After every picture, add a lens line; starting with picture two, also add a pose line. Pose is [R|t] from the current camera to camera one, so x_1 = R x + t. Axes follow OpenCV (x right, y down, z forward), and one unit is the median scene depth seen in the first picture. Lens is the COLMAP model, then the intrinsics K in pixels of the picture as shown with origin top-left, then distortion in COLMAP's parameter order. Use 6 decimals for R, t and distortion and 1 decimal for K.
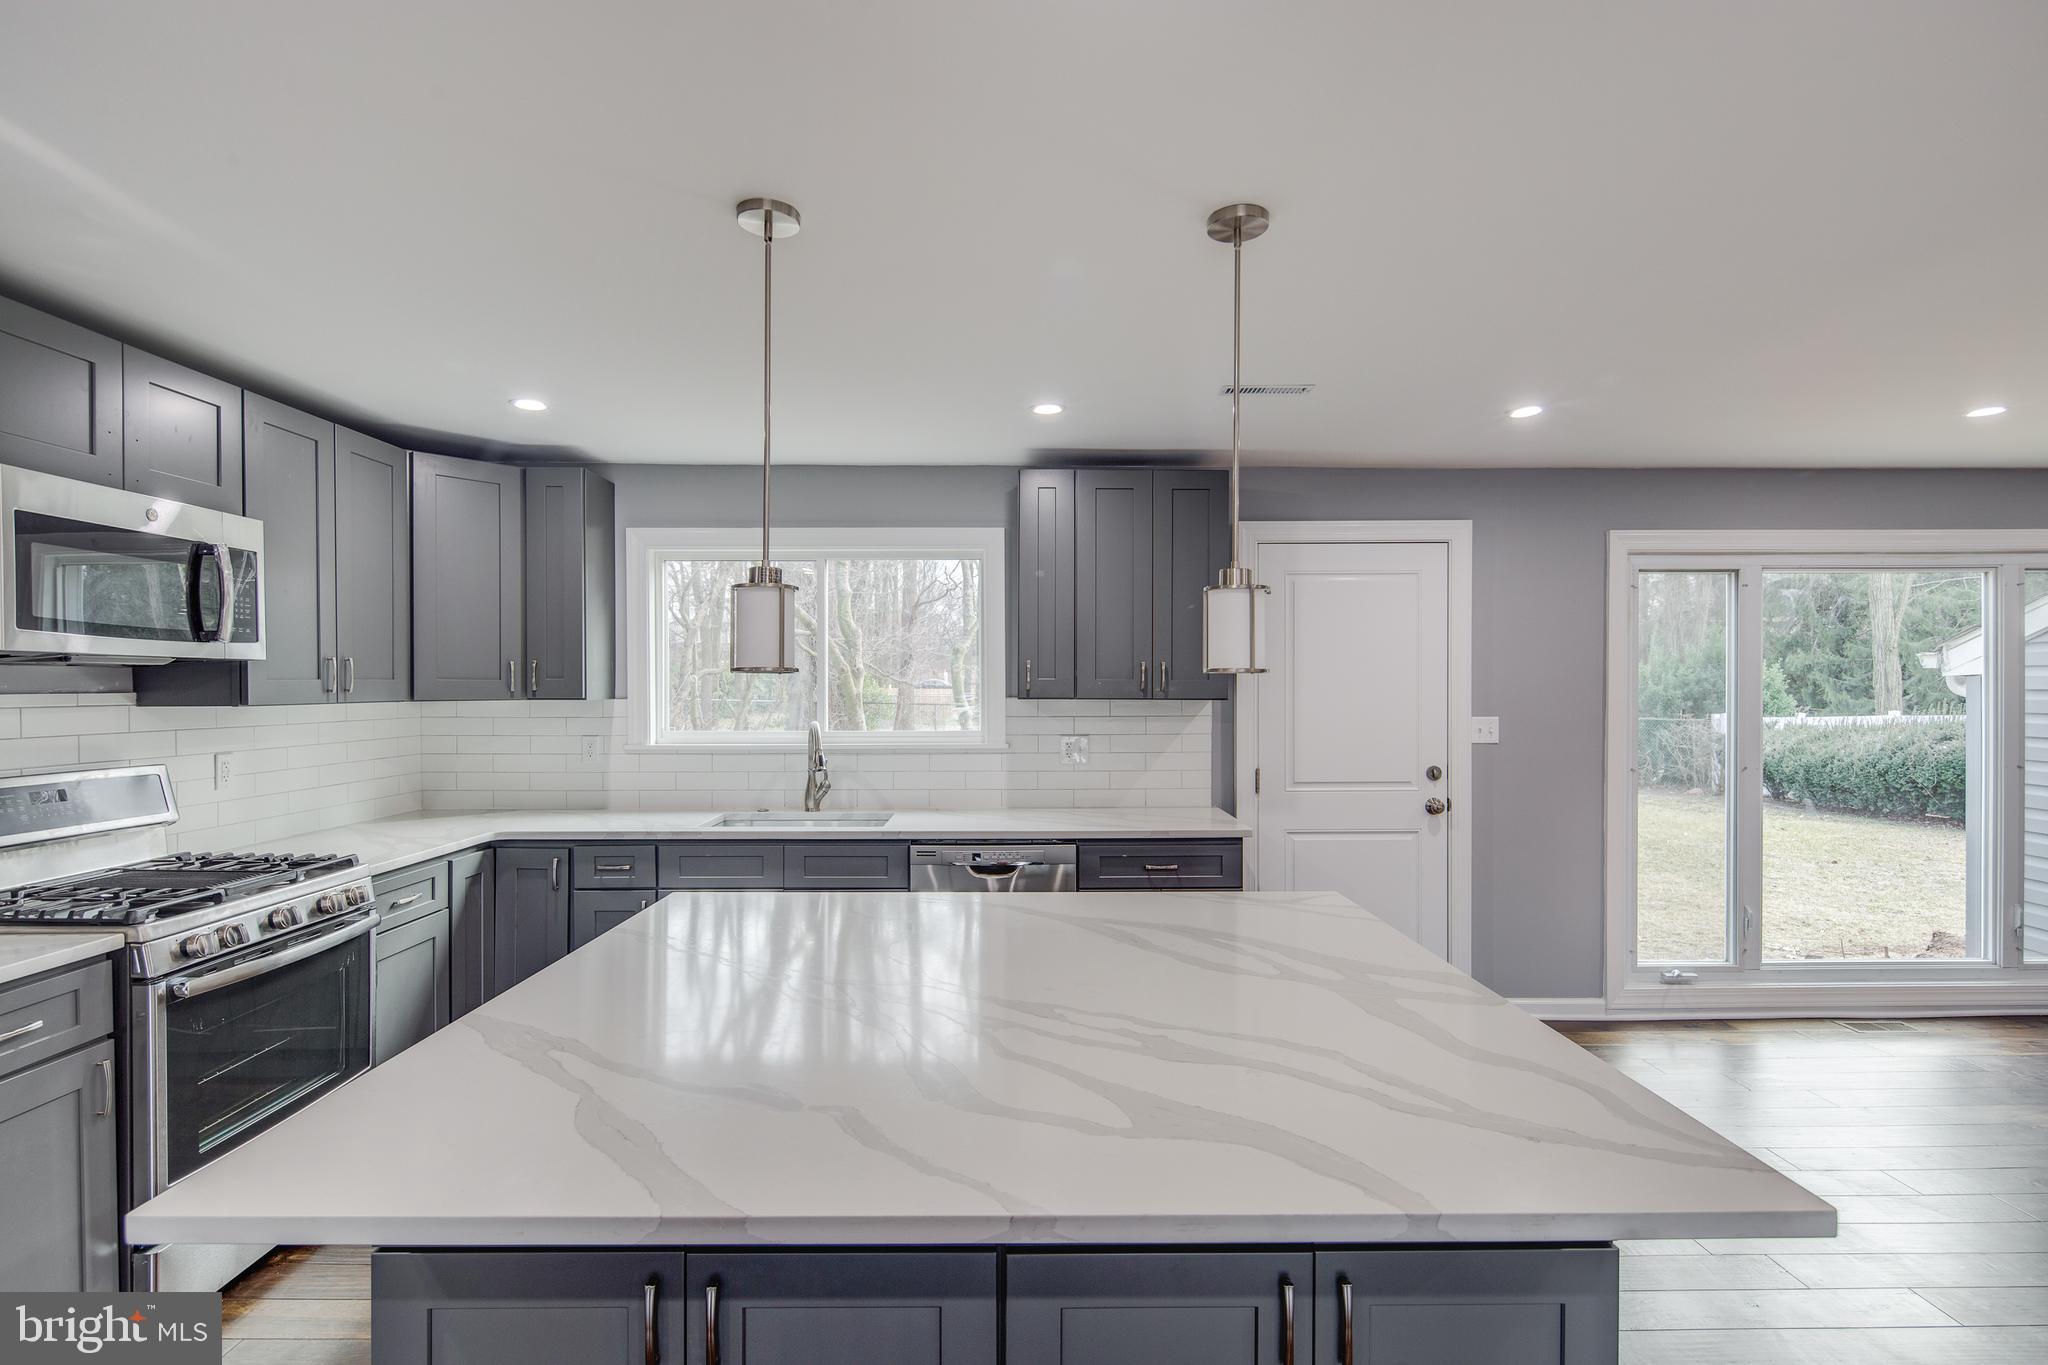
lens RADIAL K [[993.2, 0, 1027.0], [0, 993.2, 697.7], [0, 0, 1]] dist [0.007780, -0.004313]
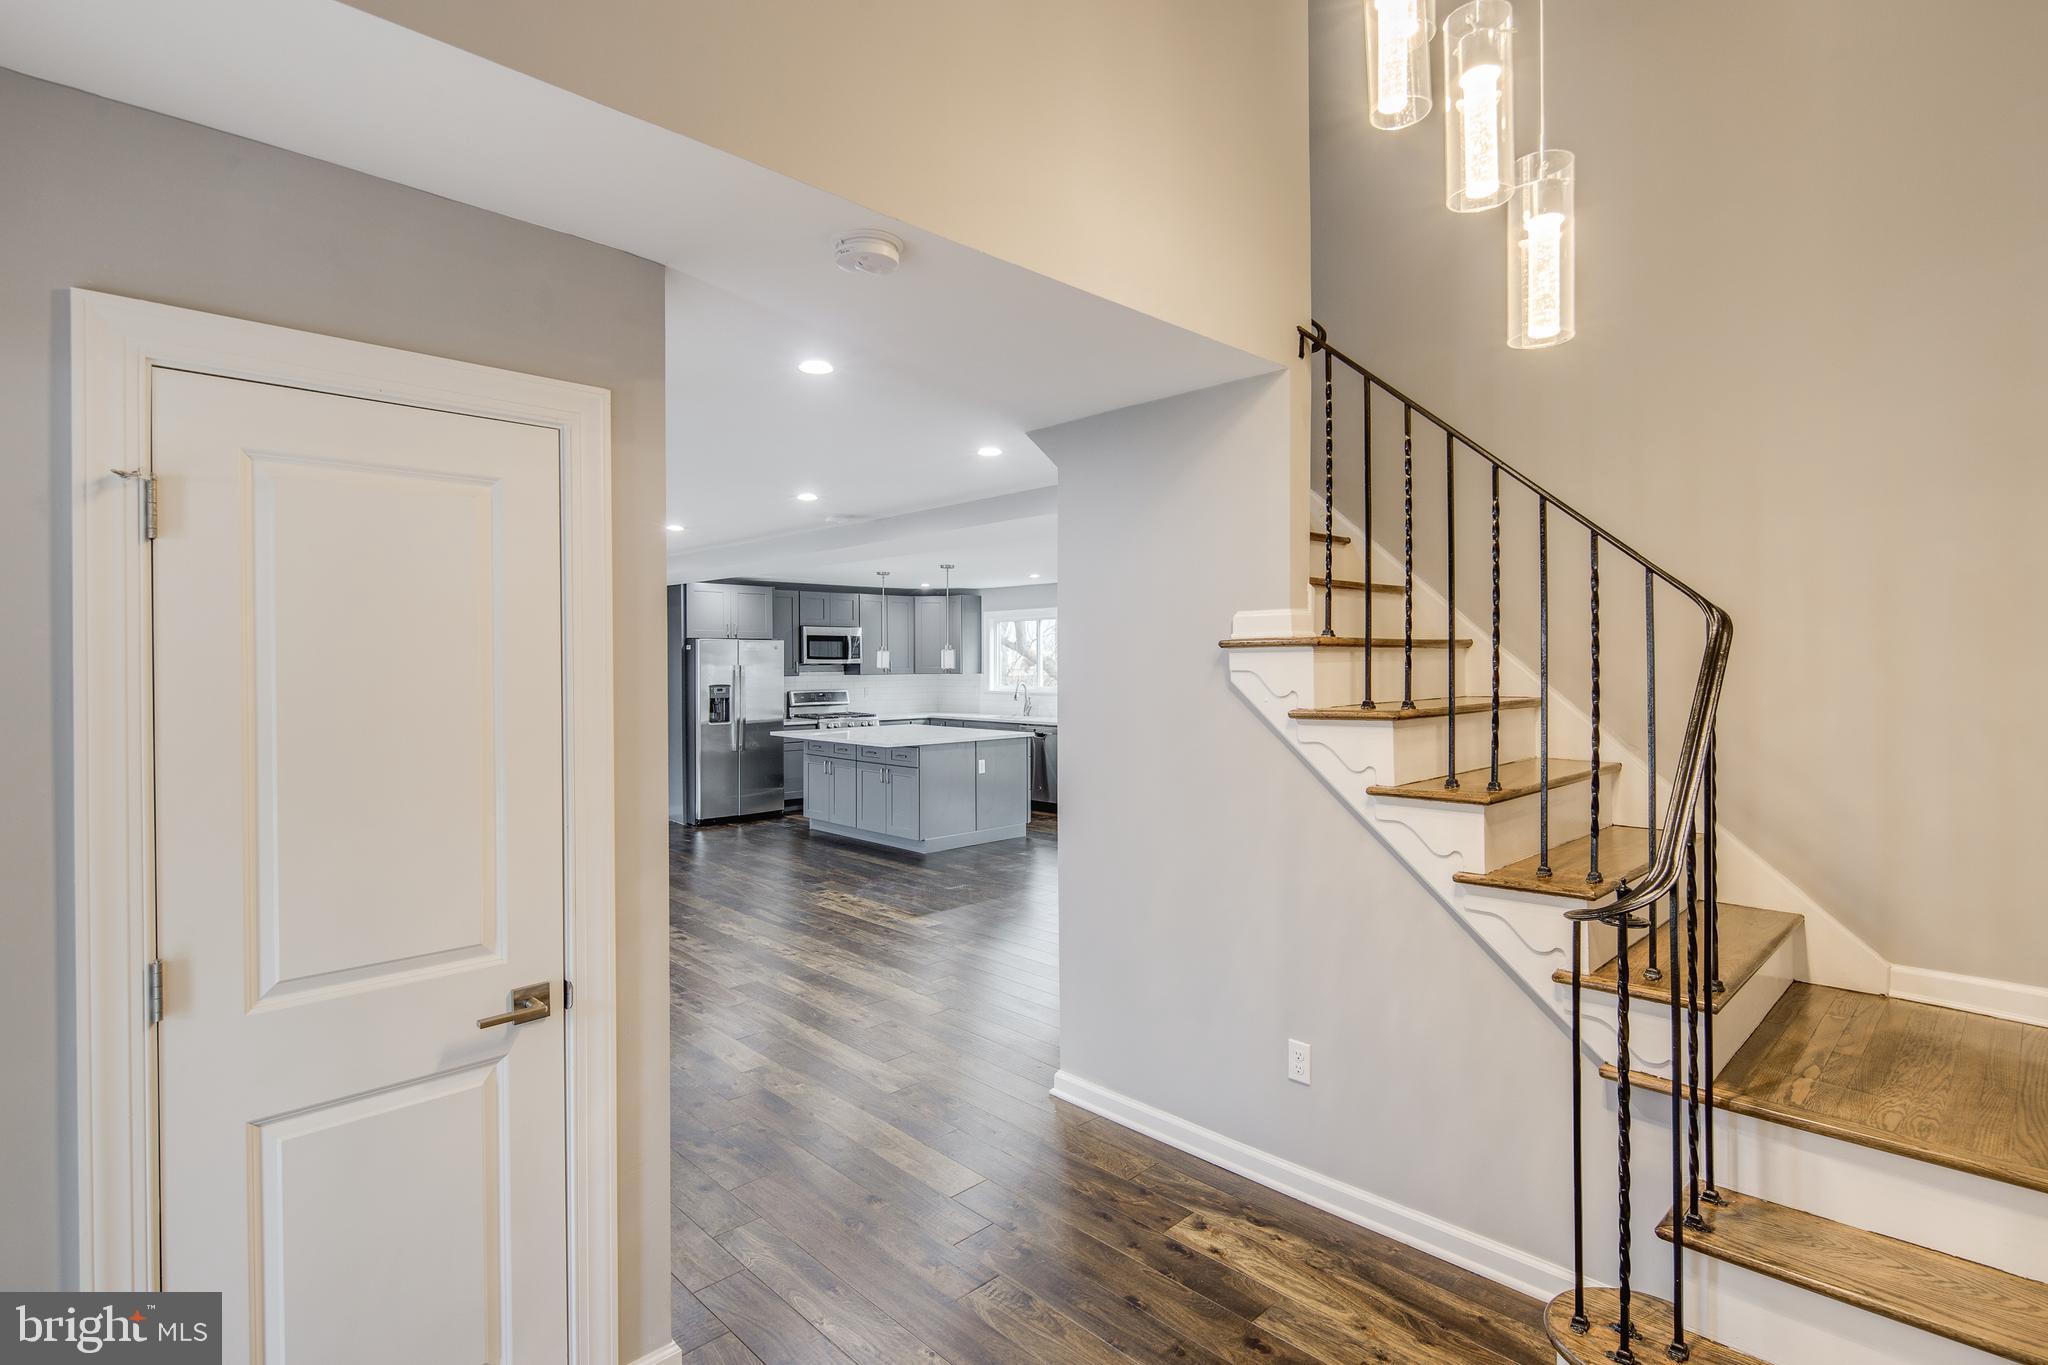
lens RADIAL K [[993.2, 0, 1025.0], [0, 993.2, 669.6], [0, 0, 1]] dist [0.007780, -0.004313]
pose [[0.688972, -0.000194, -0.724788, 1.715210], [-0.002324, 0.999994, -0.002477, -0.003688], [0.724784, 0.003391, 0.688968, -0.836980]]
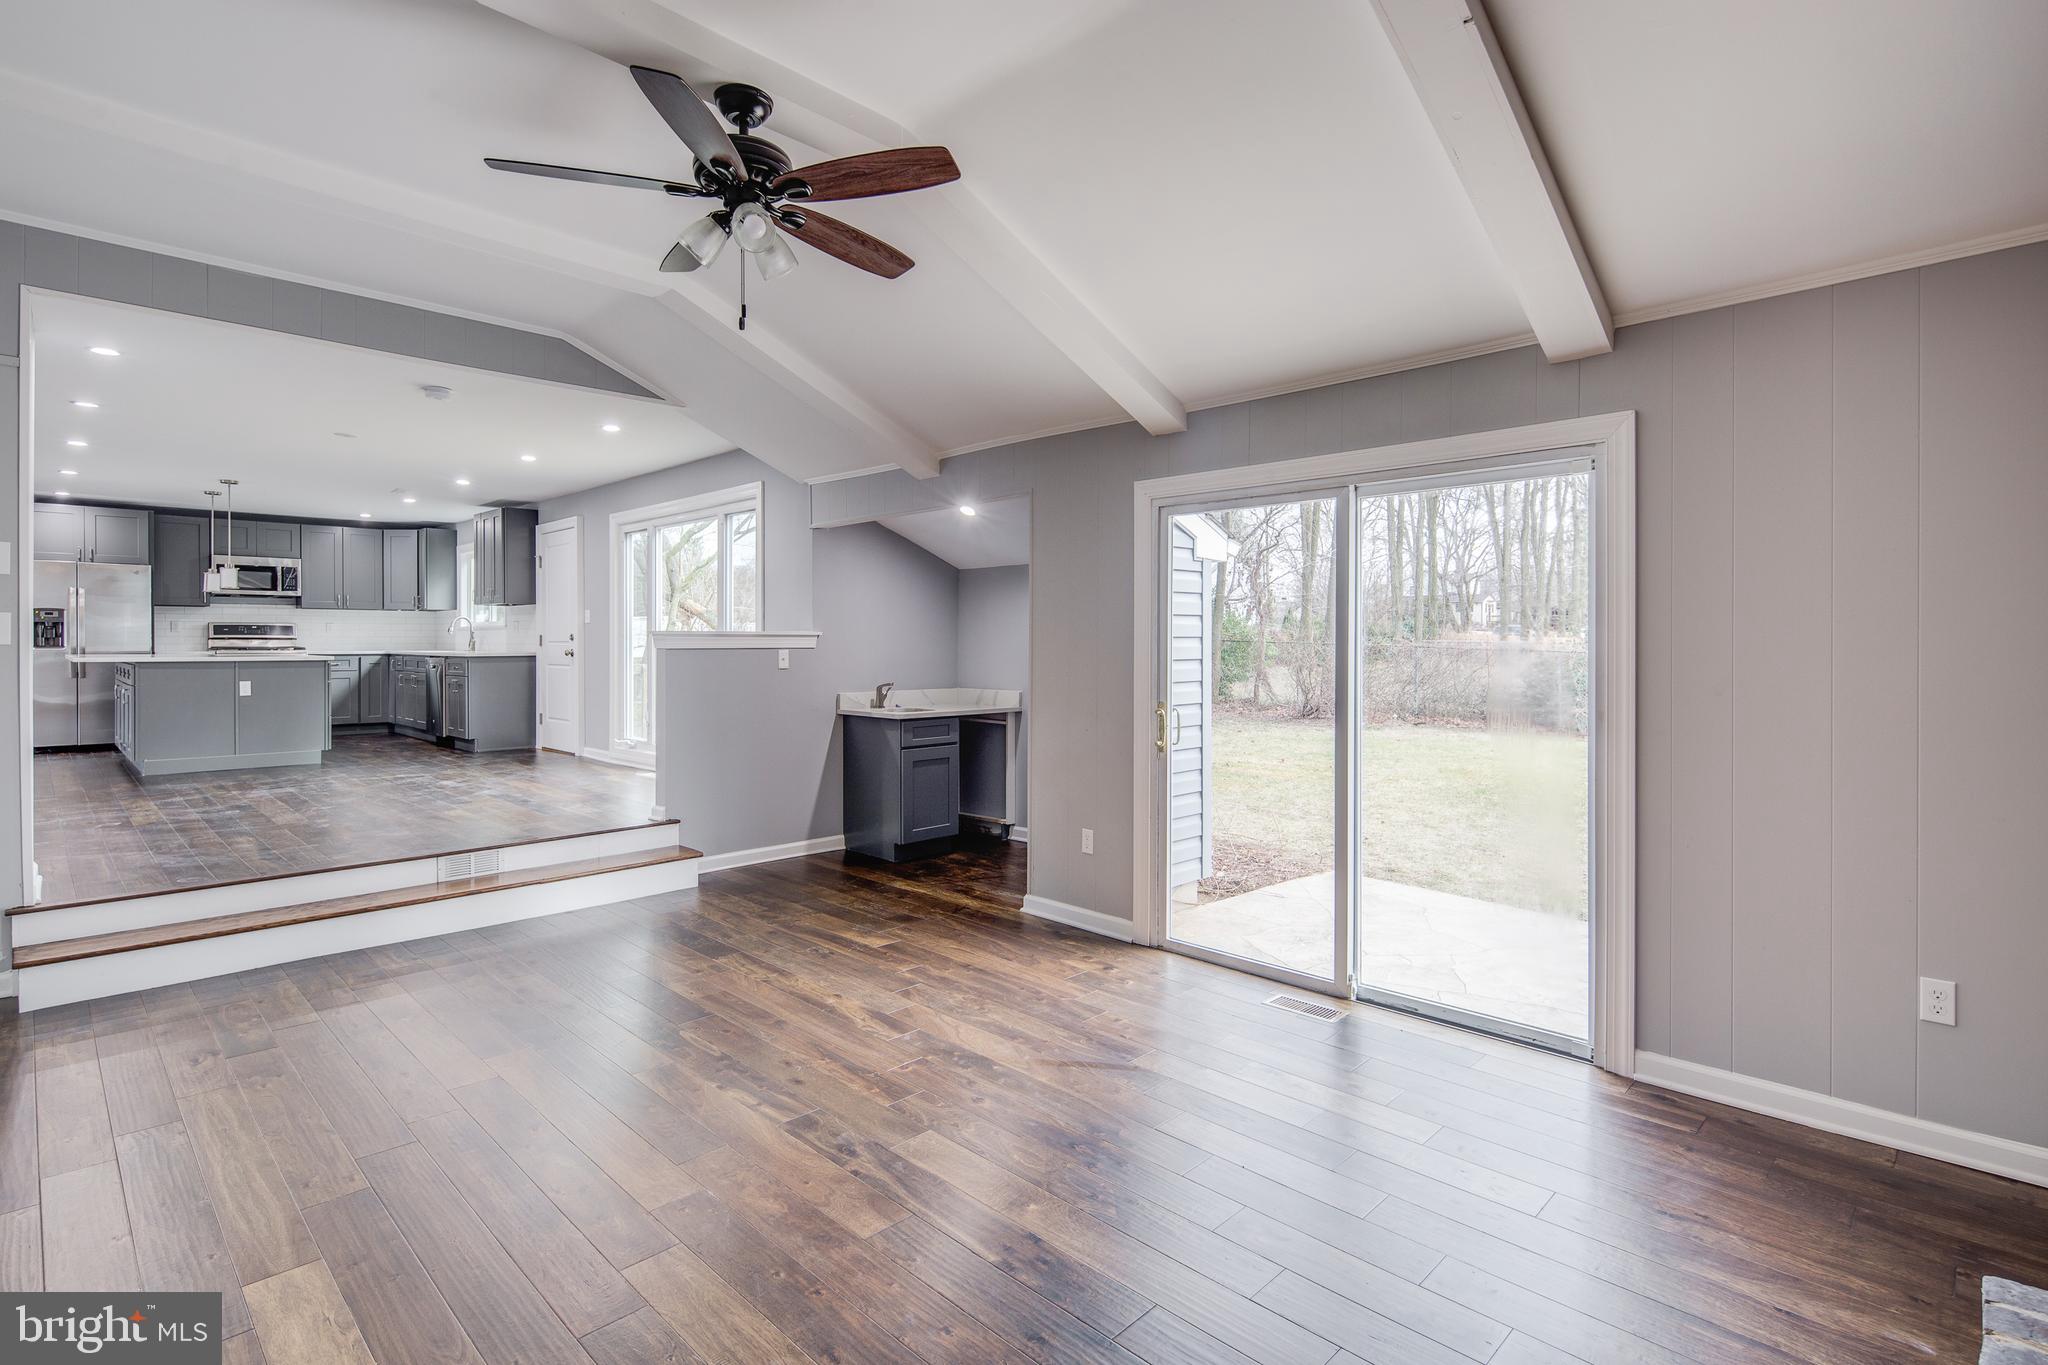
lens RADIAL K [[993.2, 0, 1021.3], [0, 993.2, 650.3], [0, 0, 1]] dist [0.007780, -0.004313]
pose [[0.703143, 0.008400, -0.710999, 2.651094], [-0.012133, 0.999926, -0.000186, 0.093730], [0.710945, 0.008757, 0.703193, 0.199307]]
